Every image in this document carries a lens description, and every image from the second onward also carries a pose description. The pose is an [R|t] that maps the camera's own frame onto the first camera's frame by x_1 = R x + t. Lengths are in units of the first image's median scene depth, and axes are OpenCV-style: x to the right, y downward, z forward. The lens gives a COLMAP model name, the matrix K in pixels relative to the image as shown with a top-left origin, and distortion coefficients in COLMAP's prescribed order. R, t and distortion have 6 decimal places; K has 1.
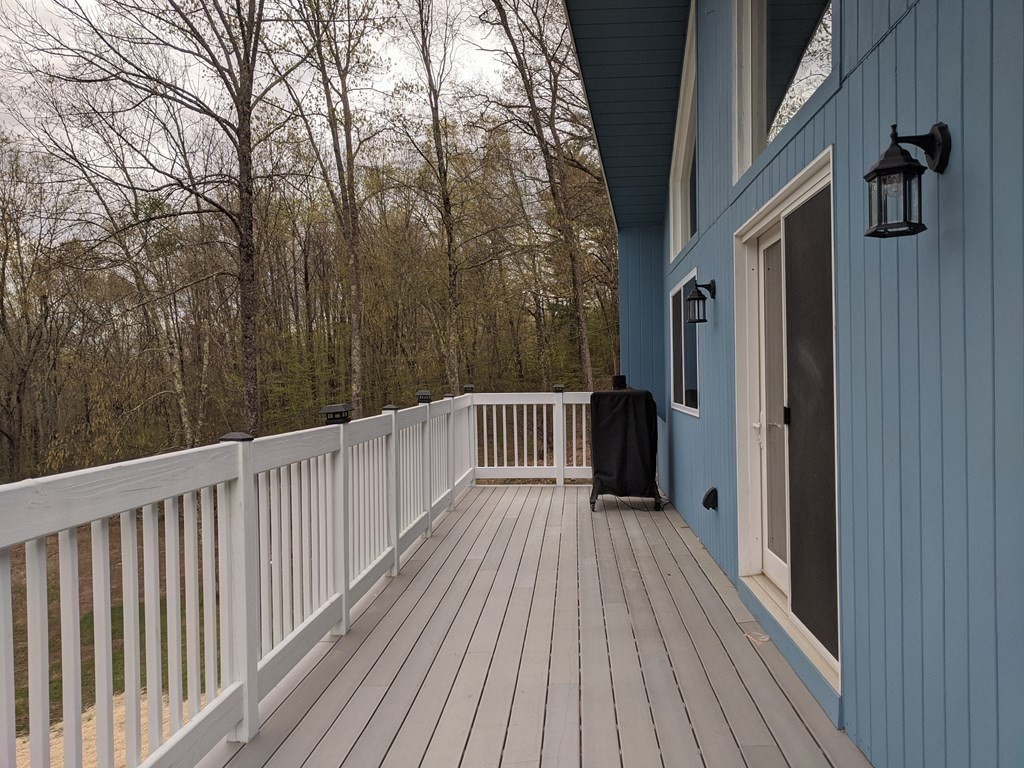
lens RADIAL K [[758.4, 0, 512.0], [0, 758.4, 384.0], [0, 0, 1]] dist [-0.003100, -0.007371]
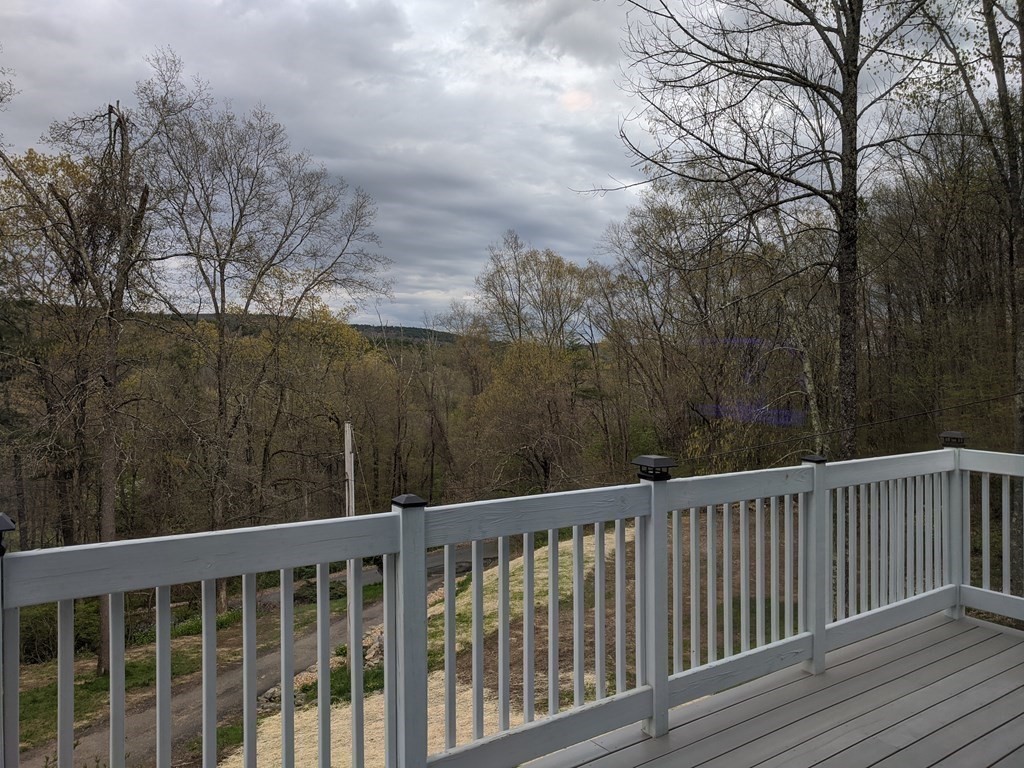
lens RADIAL K [[758.4, 0, 512.0], [0, 758.4, 384.0], [0, 0, 1]] dist [-0.003100, -0.007371]
pose [[0.653068, 0.042332, -0.756116, 0.068694], [-0.038332, 0.999004, 0.022822, -0.015826], [0.756329, 0.014079, 0.654040, 0.190183]]
